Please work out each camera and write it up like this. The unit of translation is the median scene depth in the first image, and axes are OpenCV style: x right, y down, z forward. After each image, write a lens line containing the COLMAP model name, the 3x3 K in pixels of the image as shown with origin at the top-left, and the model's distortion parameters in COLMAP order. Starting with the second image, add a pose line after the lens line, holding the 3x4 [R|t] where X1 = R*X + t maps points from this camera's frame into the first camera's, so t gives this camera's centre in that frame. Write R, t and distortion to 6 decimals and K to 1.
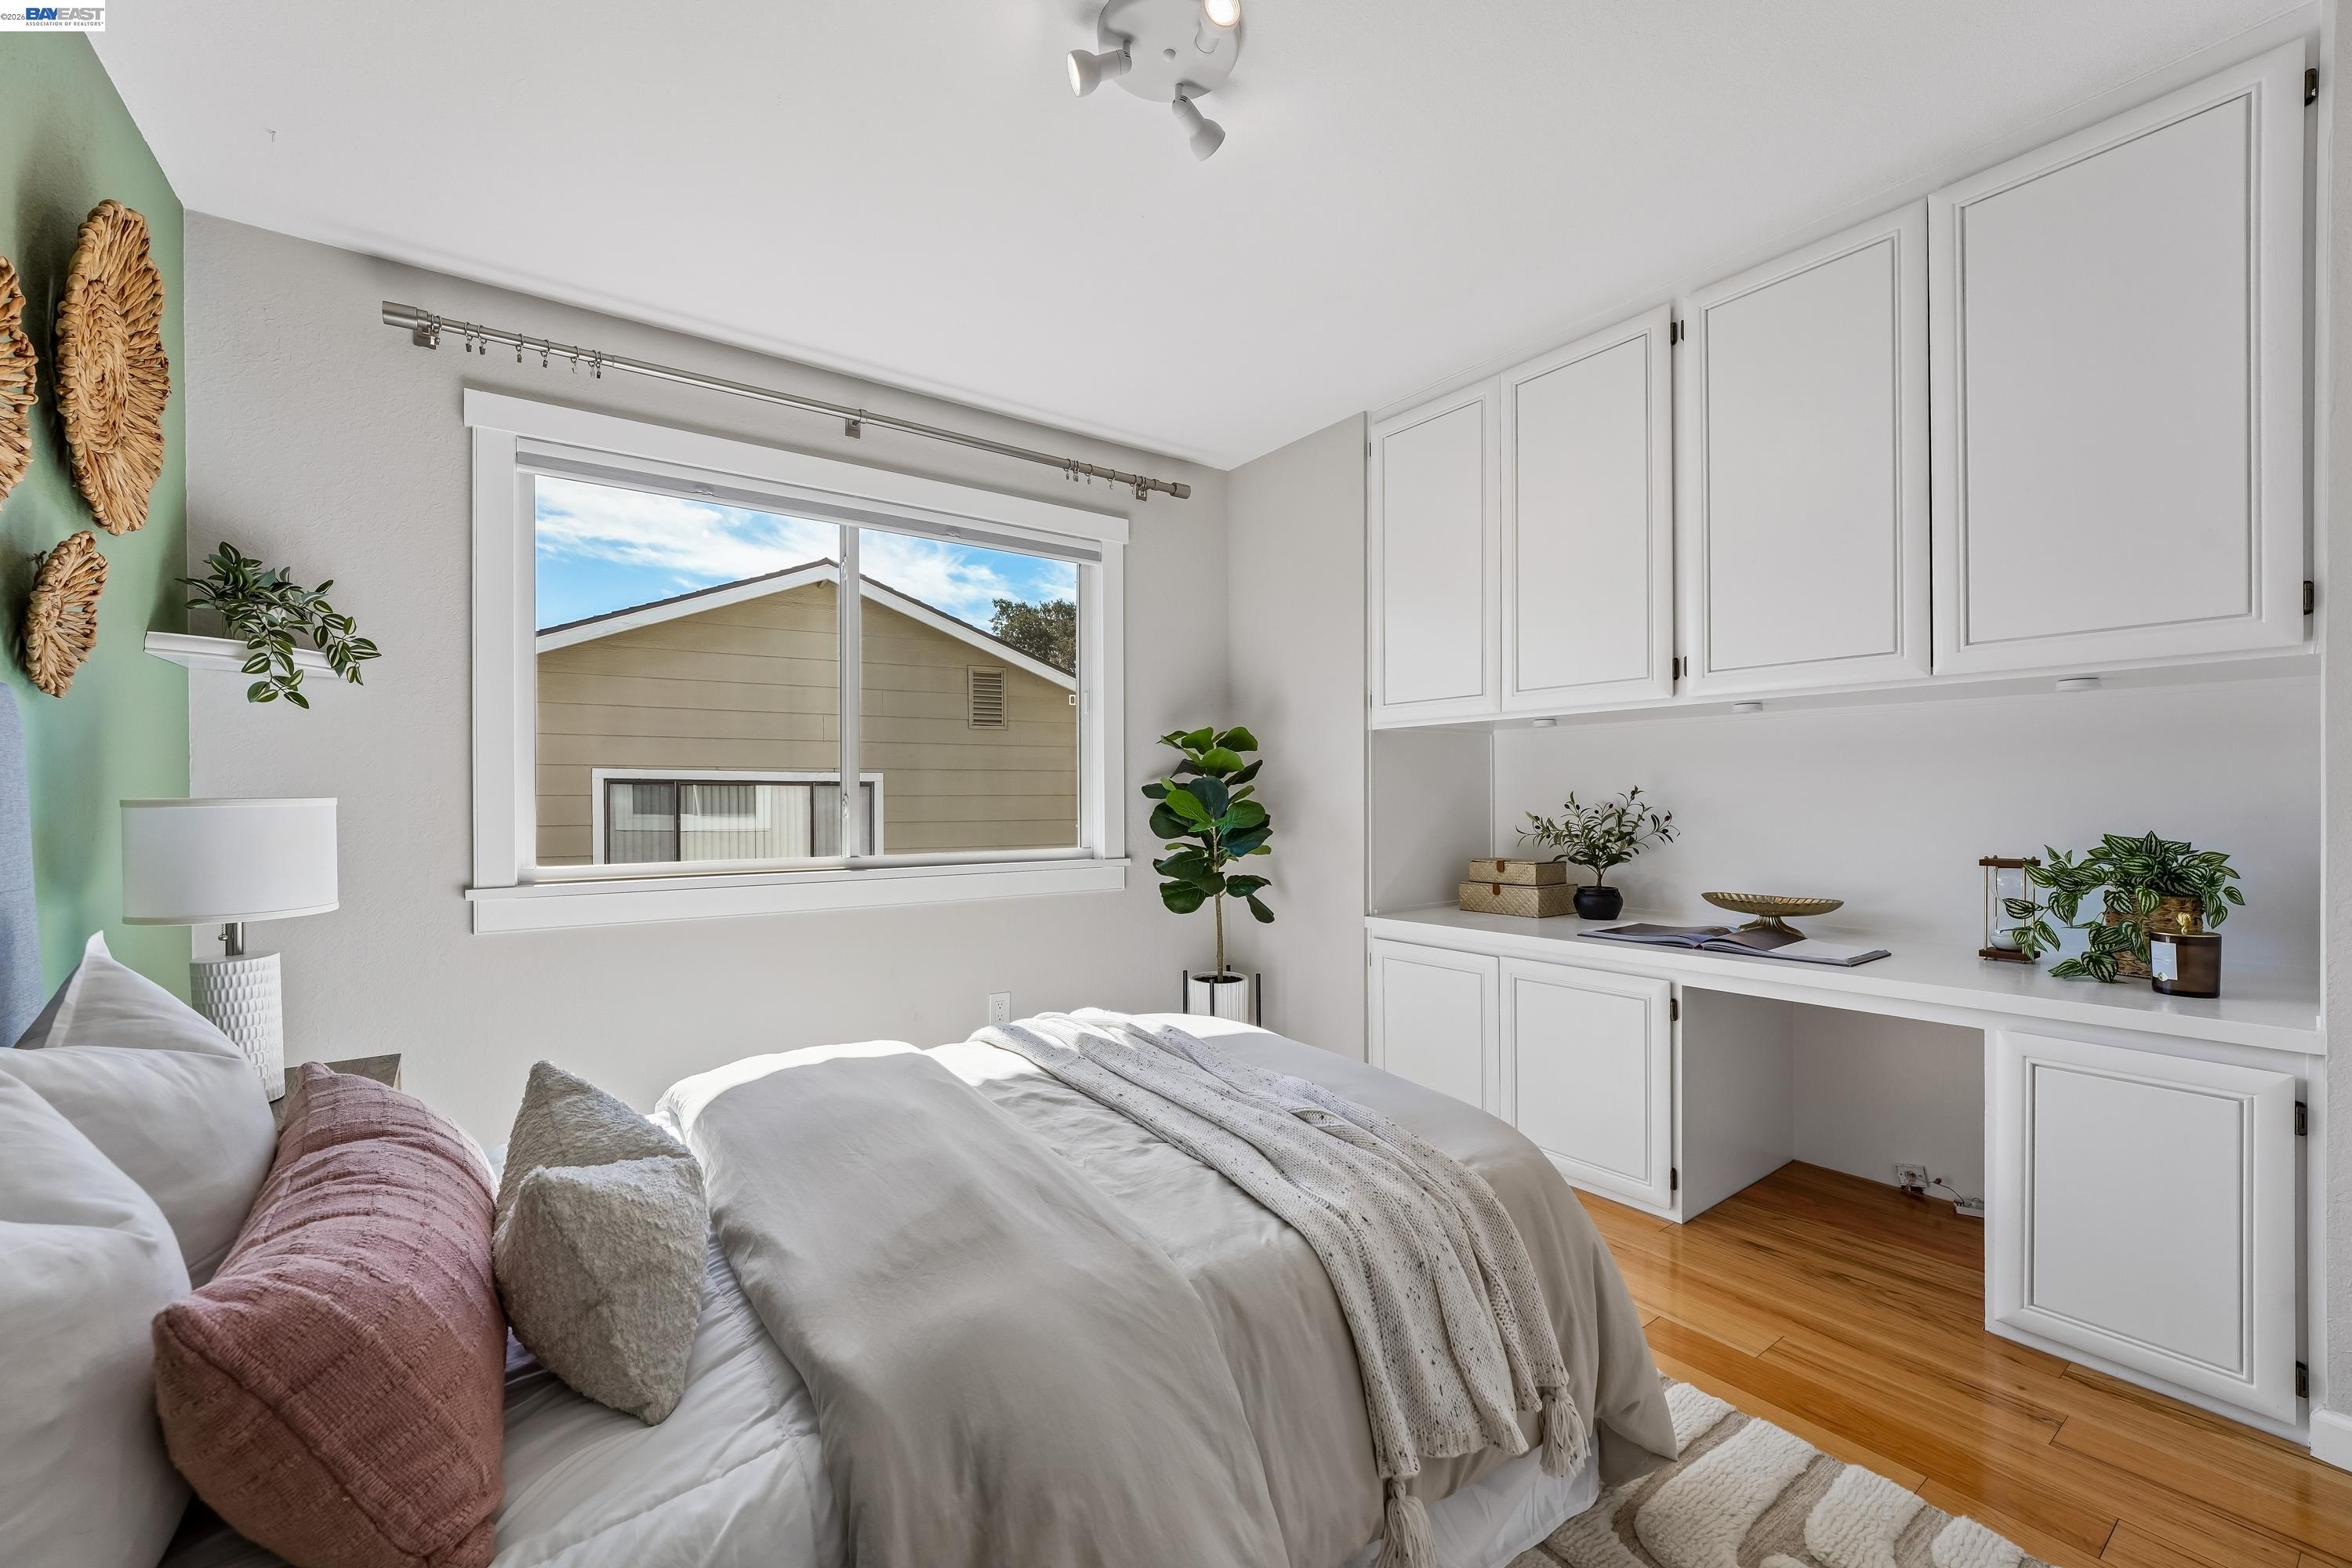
lens RADIAL K [[939.5, 0, 1165.1], [0, 939.5, 790.4], [0, 0, 1]] dist [-0.009978, 0.000283]
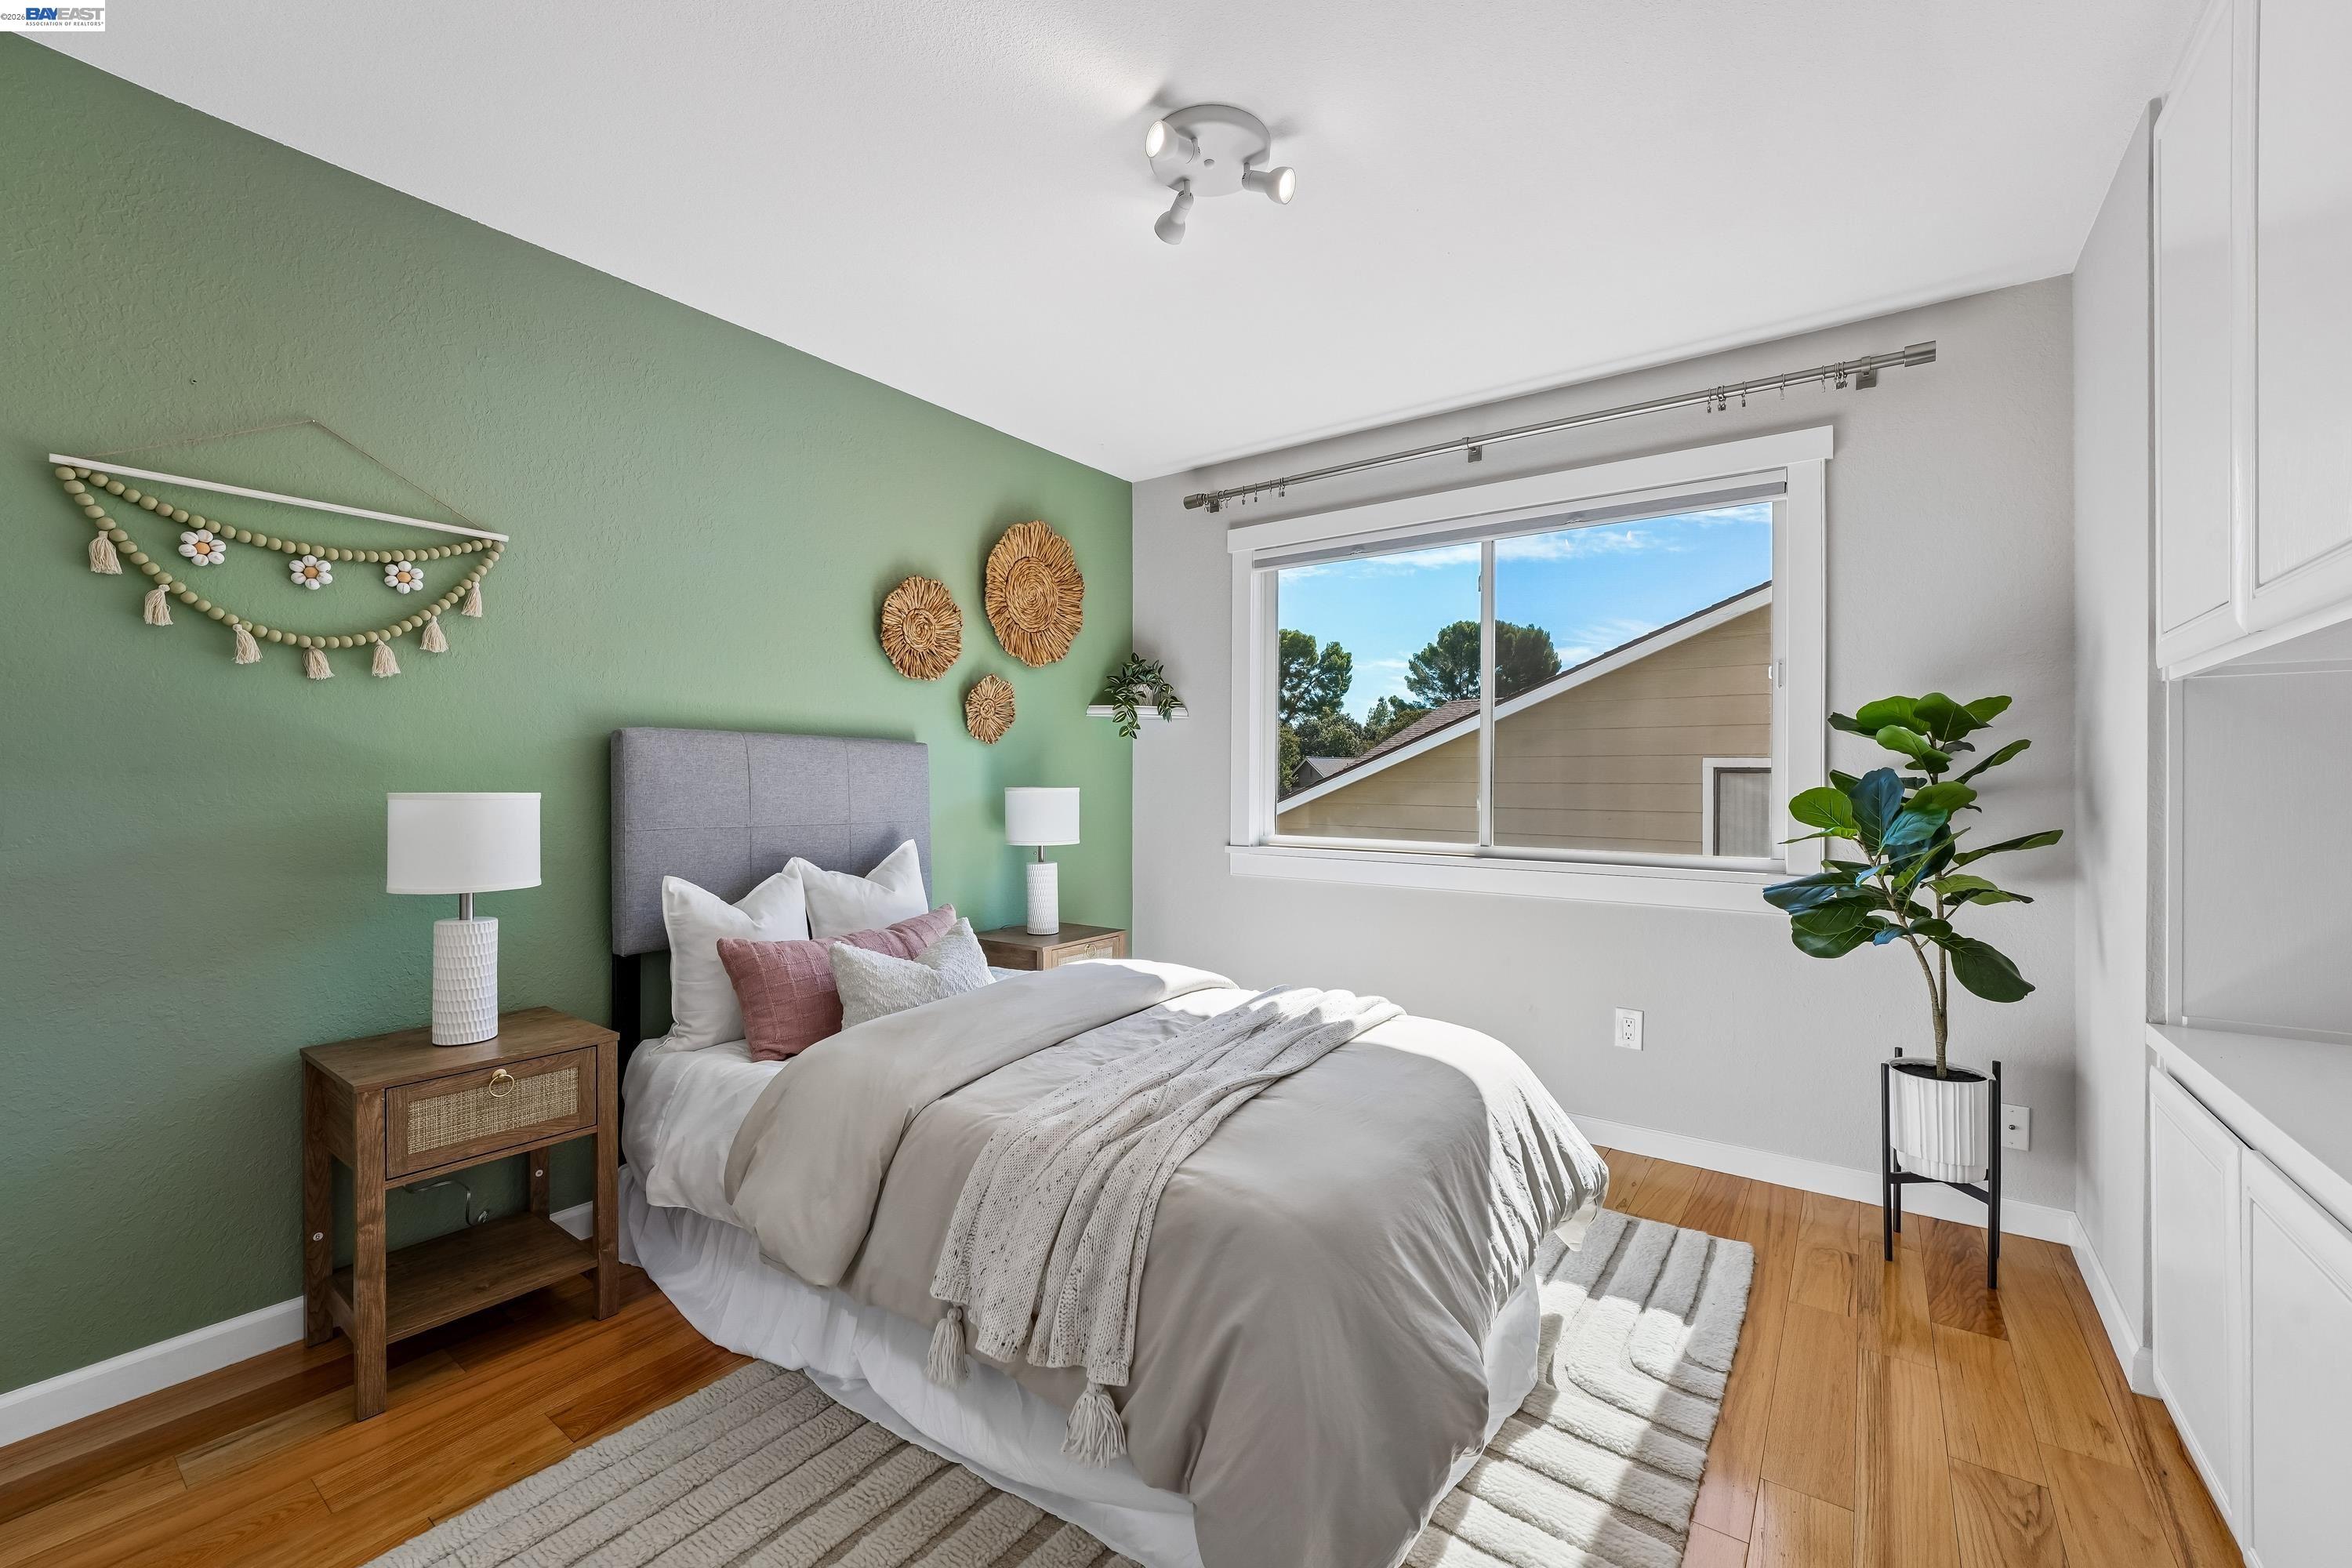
lens RADIAL K [[949.9, 0, 1161.6], [0, 949.9, 769.8], [0, 0, 1]] dist [-0.010624, 0.000249]
pose [[0.307428, -0.004813, -0.951559, 0.608113], [-0.003620, 0.999974, -0.006228, -0.009882], [0.951564, 0.005359, 0.307403, 0.318299]]
